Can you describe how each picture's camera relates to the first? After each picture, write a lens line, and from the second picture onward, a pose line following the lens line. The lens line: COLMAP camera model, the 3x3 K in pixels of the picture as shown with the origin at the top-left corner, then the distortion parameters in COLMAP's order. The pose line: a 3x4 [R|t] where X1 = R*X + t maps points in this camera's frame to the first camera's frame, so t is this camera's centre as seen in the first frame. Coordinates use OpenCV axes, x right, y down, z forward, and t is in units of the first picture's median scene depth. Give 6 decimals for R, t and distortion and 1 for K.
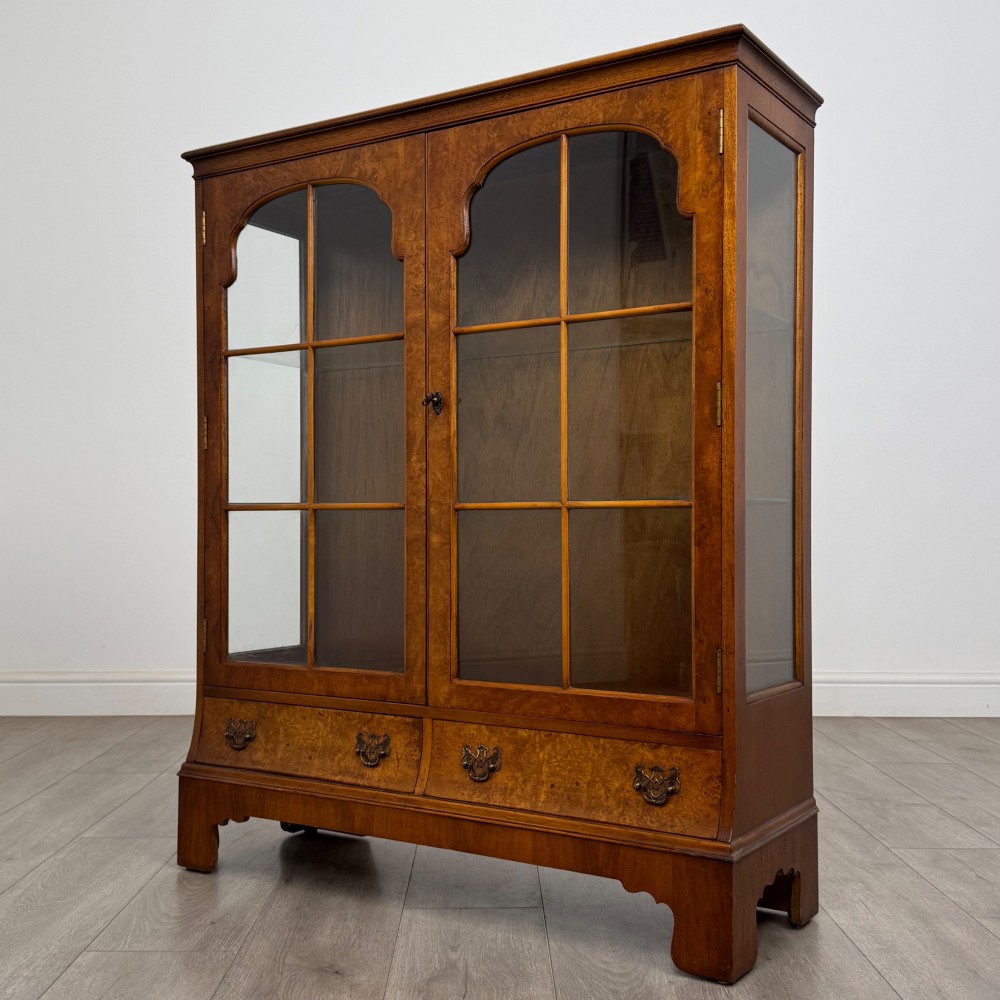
lens RADIAL K [[1216.9, 0, 499.5], [0, 1216.9, 534.5], [0, 0, 1]] dist [0.117277, -0.003827]
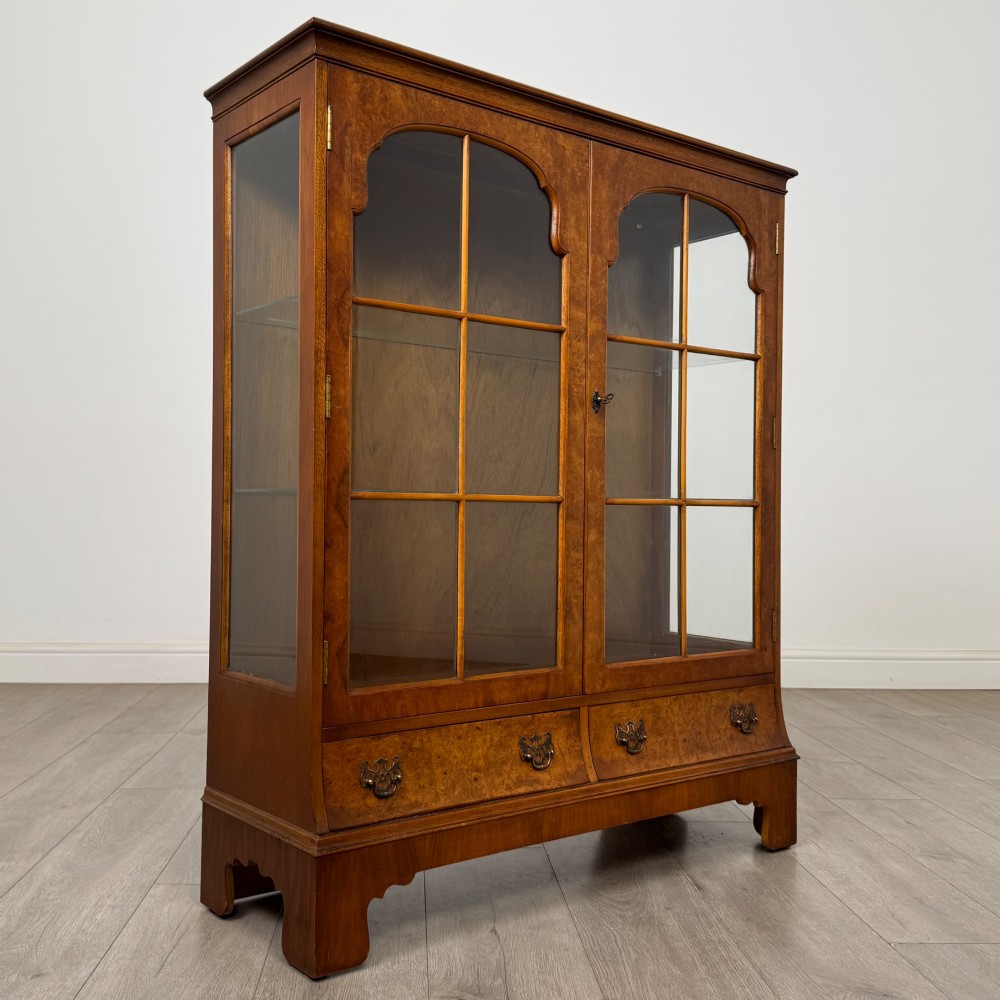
lens RADIAL K [[1105.4, 0, 464.3], [0, 1105.4, 503.9], [0, 0, 1]] dist [0.114425, -0.083051]
pose [[0.342335, 0.009289, 0.939532, -0.981367], [-0.006074, 0.999952, -0.007673, -0.012683], [-0.939558, -0.003080, 0.342375, 0.781651]]
